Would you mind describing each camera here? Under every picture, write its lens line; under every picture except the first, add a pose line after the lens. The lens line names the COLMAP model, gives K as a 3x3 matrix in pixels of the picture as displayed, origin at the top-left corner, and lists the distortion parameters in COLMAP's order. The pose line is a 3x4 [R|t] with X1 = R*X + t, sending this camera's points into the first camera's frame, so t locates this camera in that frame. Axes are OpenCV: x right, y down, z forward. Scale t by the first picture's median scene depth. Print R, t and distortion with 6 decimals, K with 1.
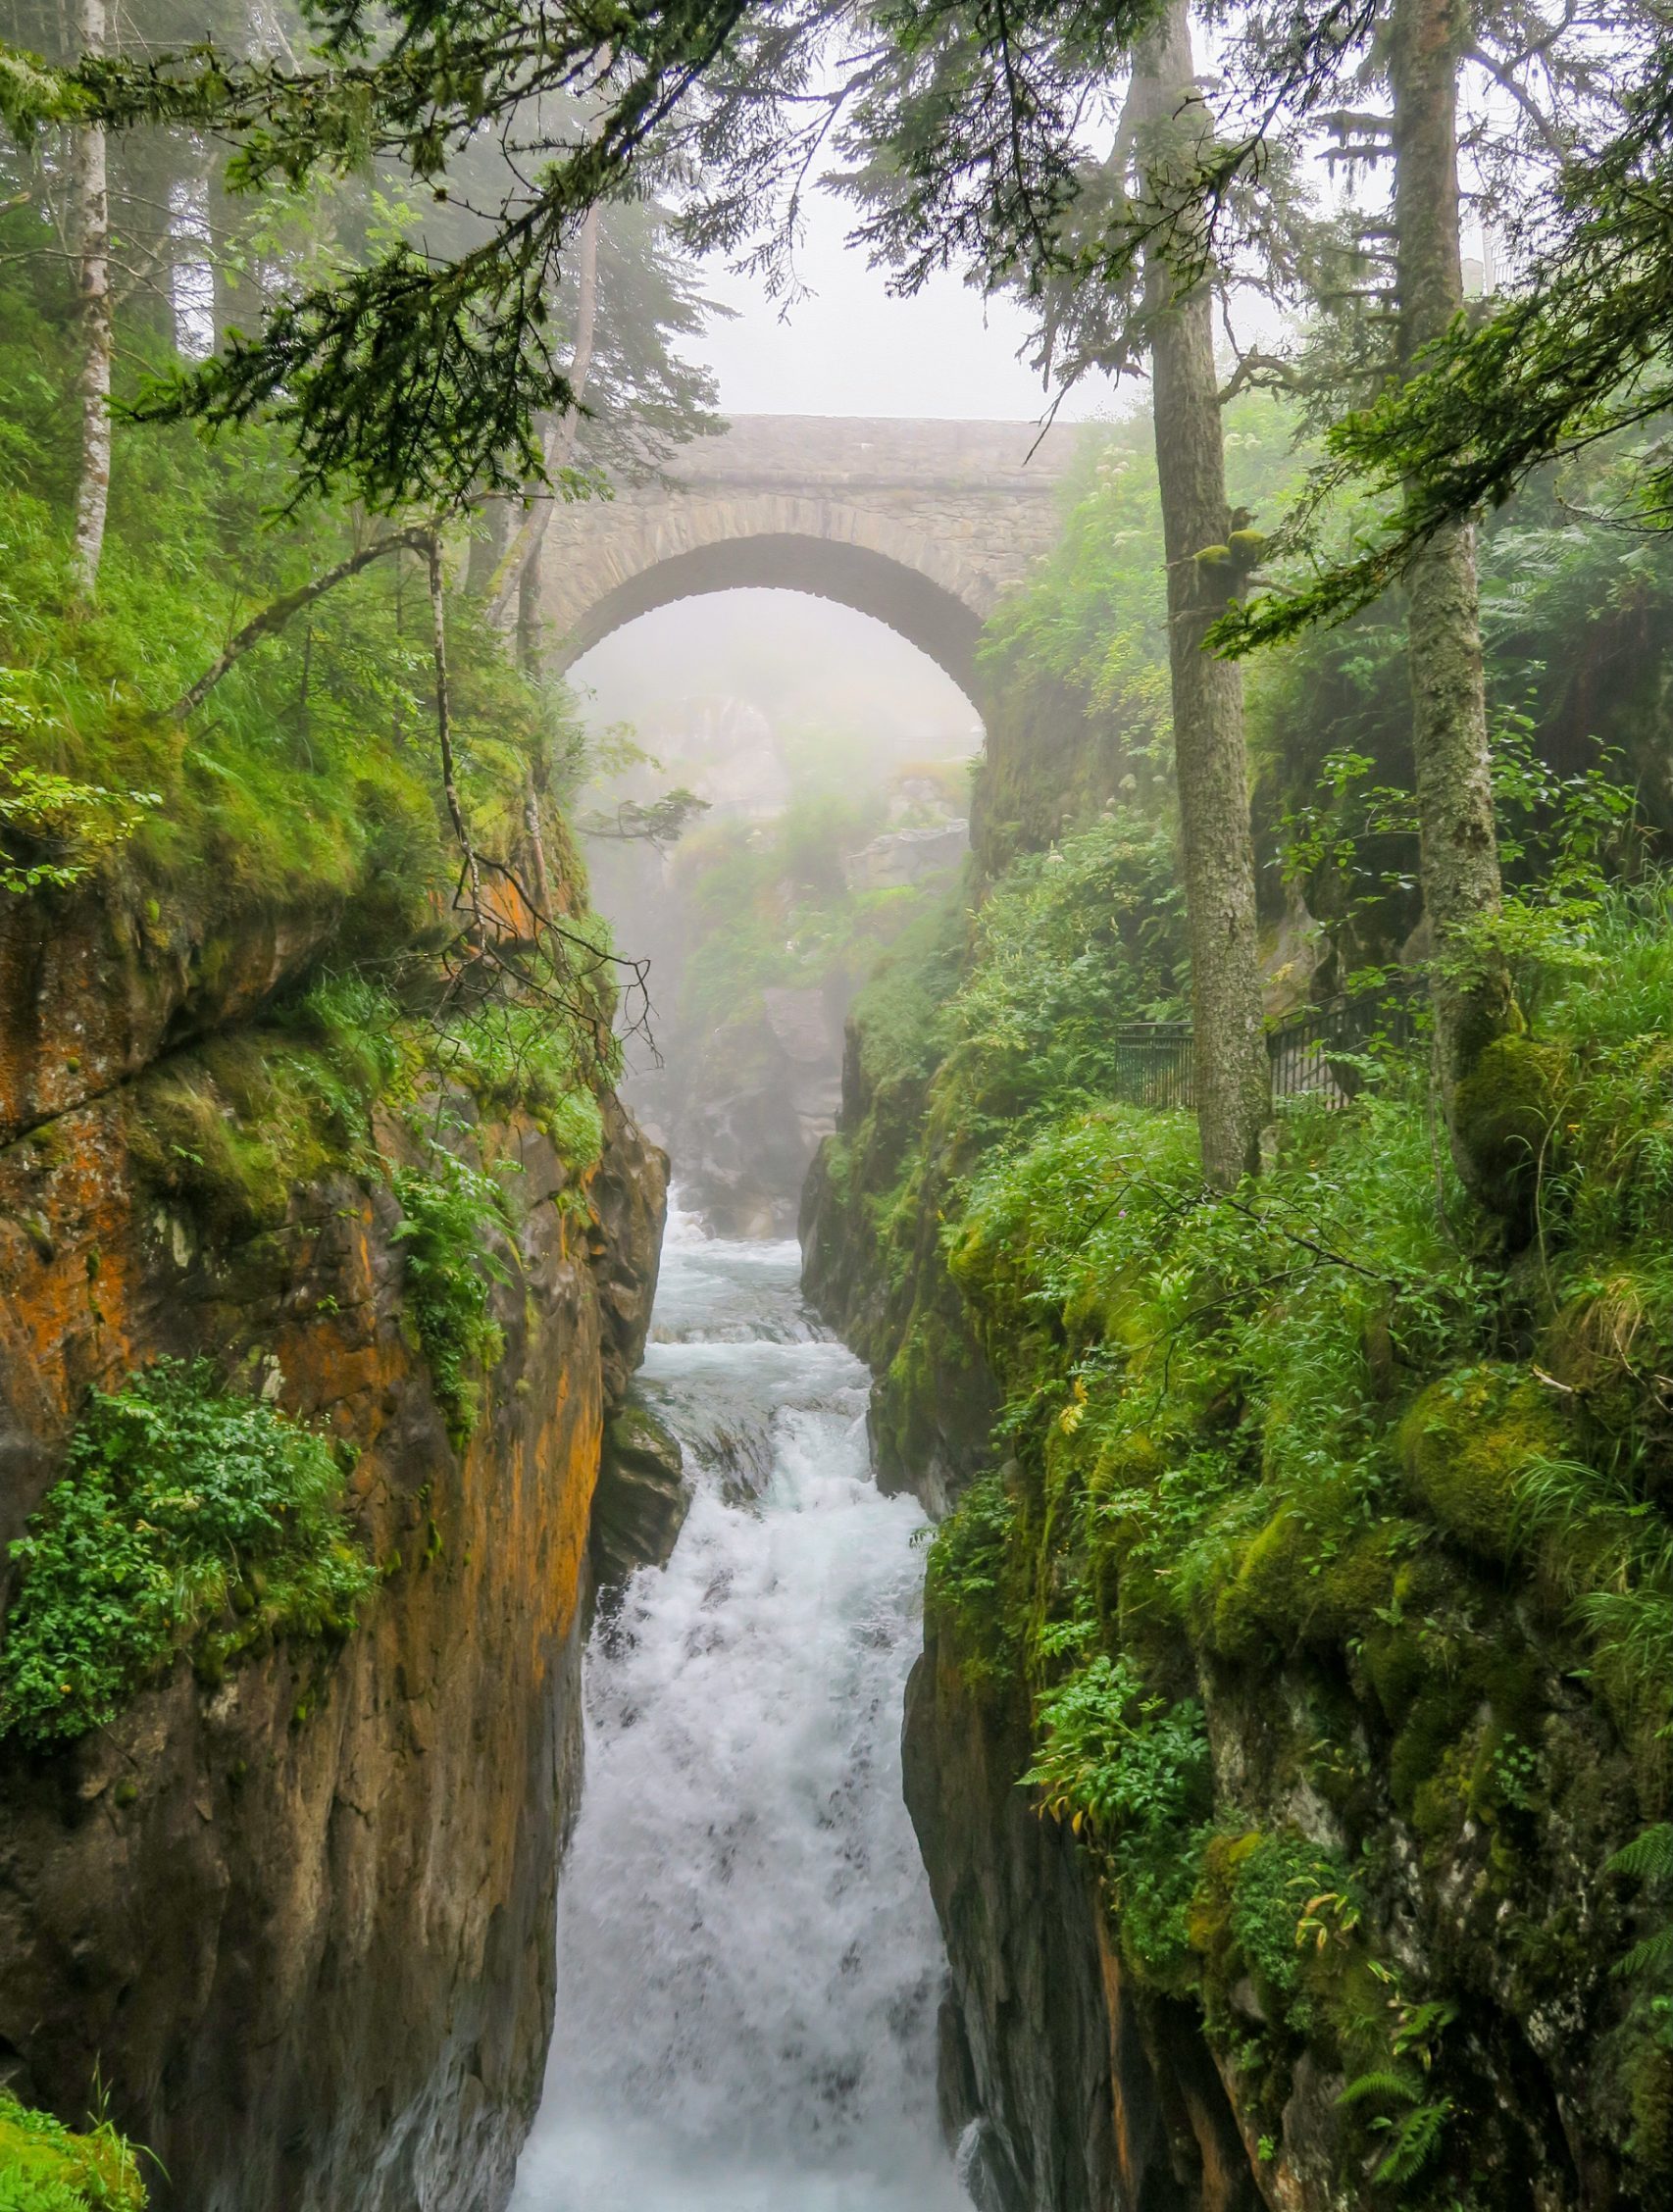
lens RADIAL K [[1500.2, 0, 836.5], [0, 1500.2, 1106.0], [0, 0, 1]] dist [-0.039605, -0.001111]
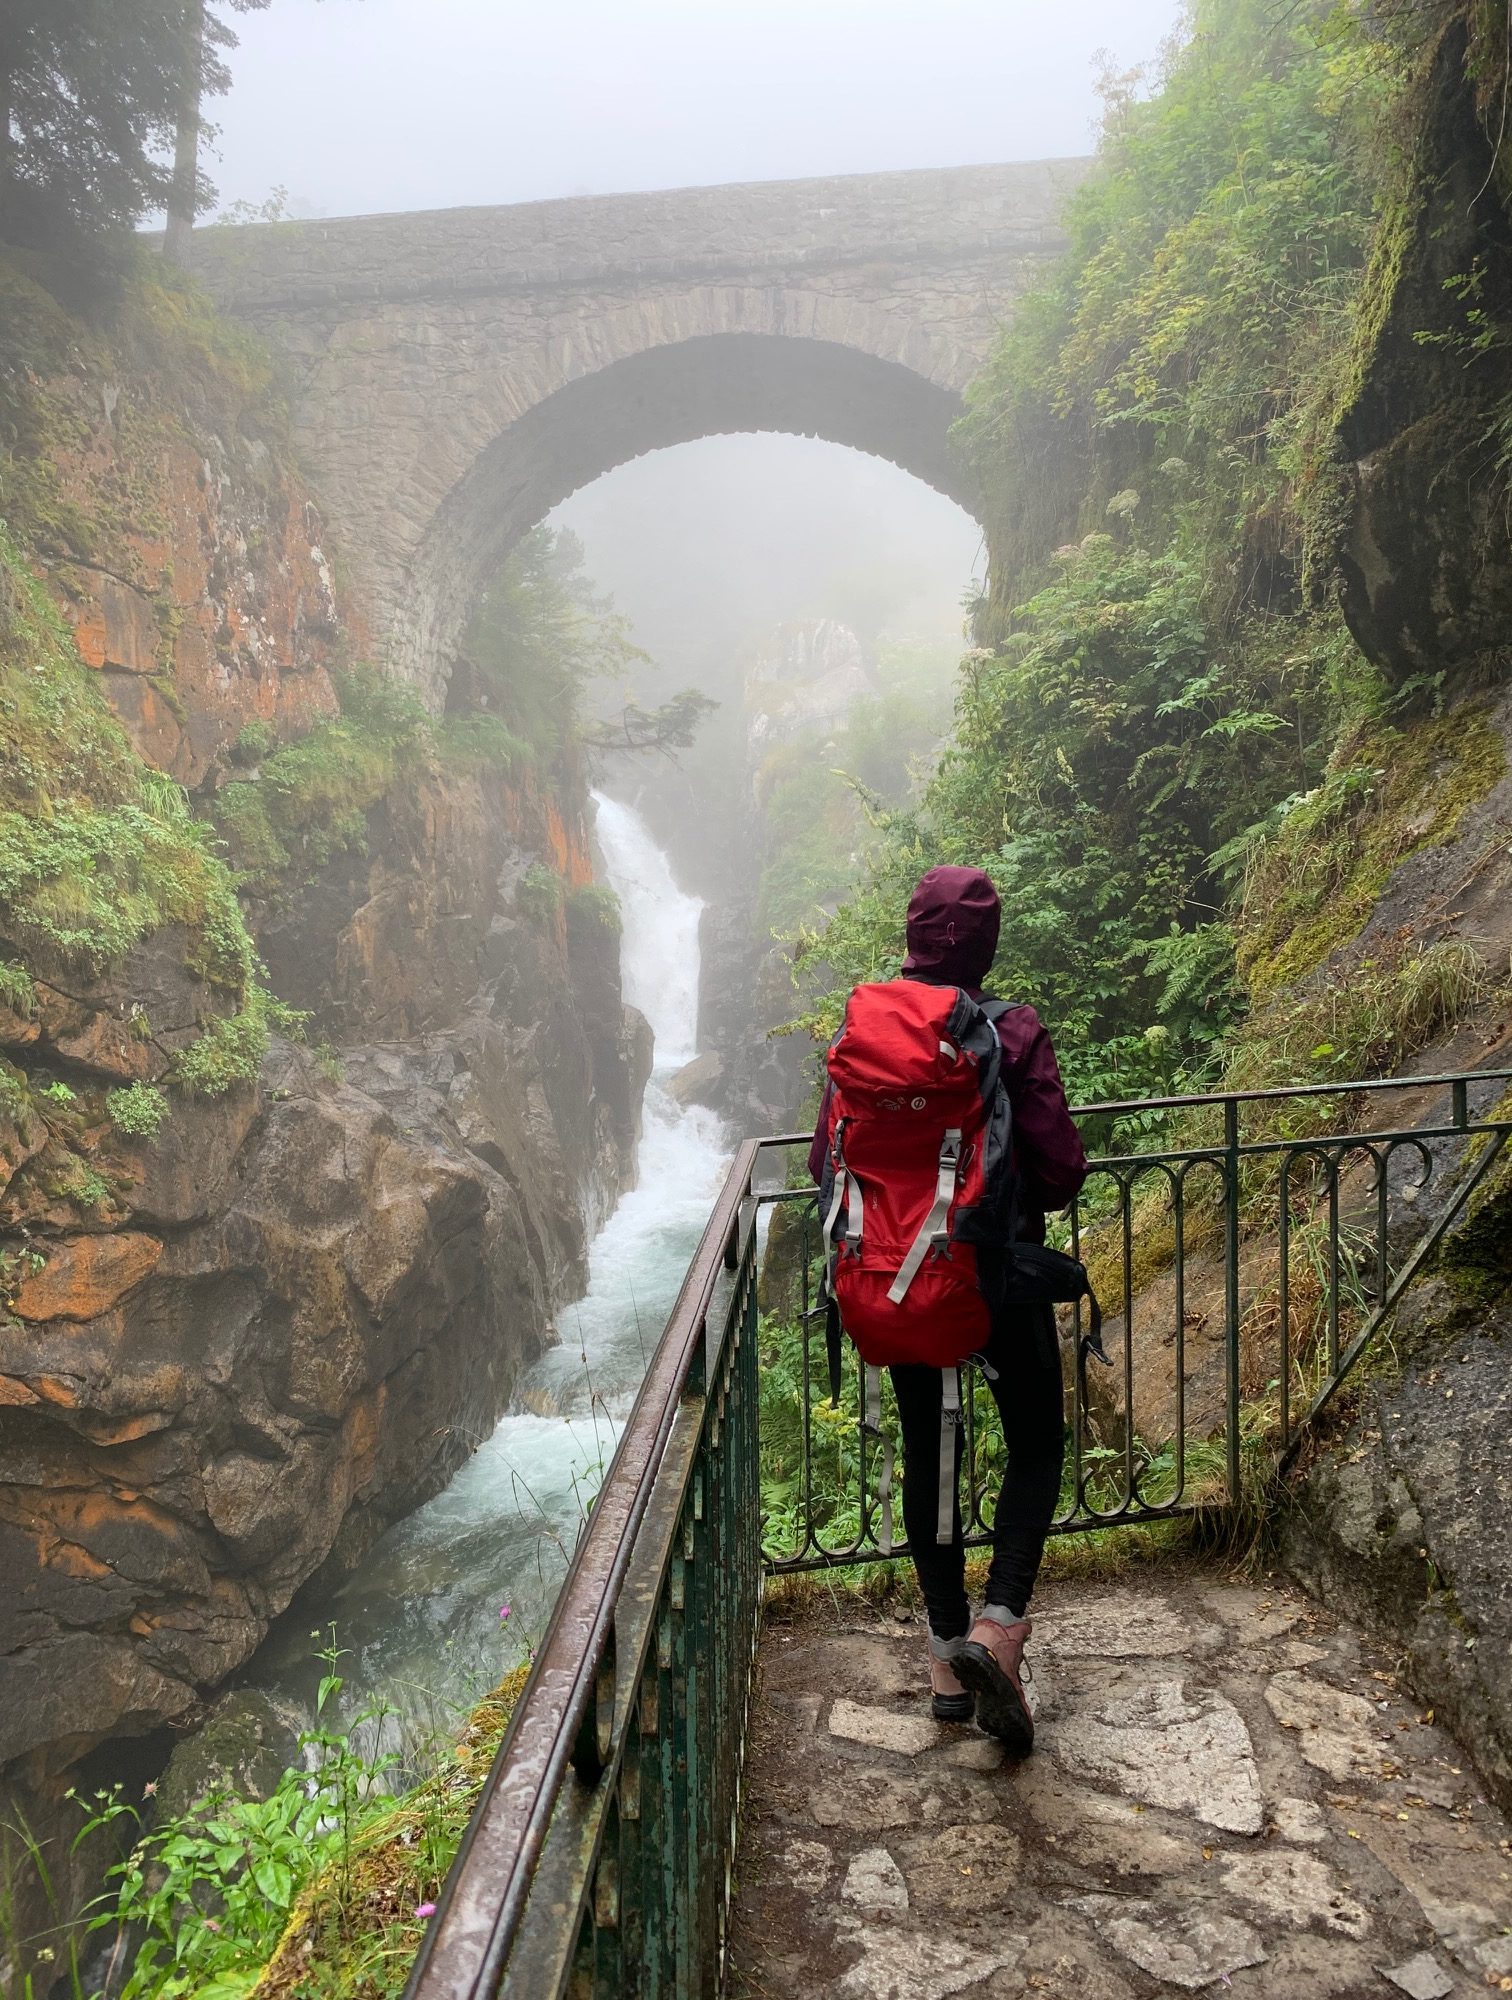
lens RADIAL K [[1356.3, 0, 756.0], [0, 1356.3, 1000.0], [0, 0, 1]] dist [-0.039605, -0.001111]
pose [[0.986382, -0.036301, -0.160417, 0.080929], [0.035348, 0.999336, -0.008786, -0.026422], [0.160630, 0.002996, 0.987010, 0.304615]]
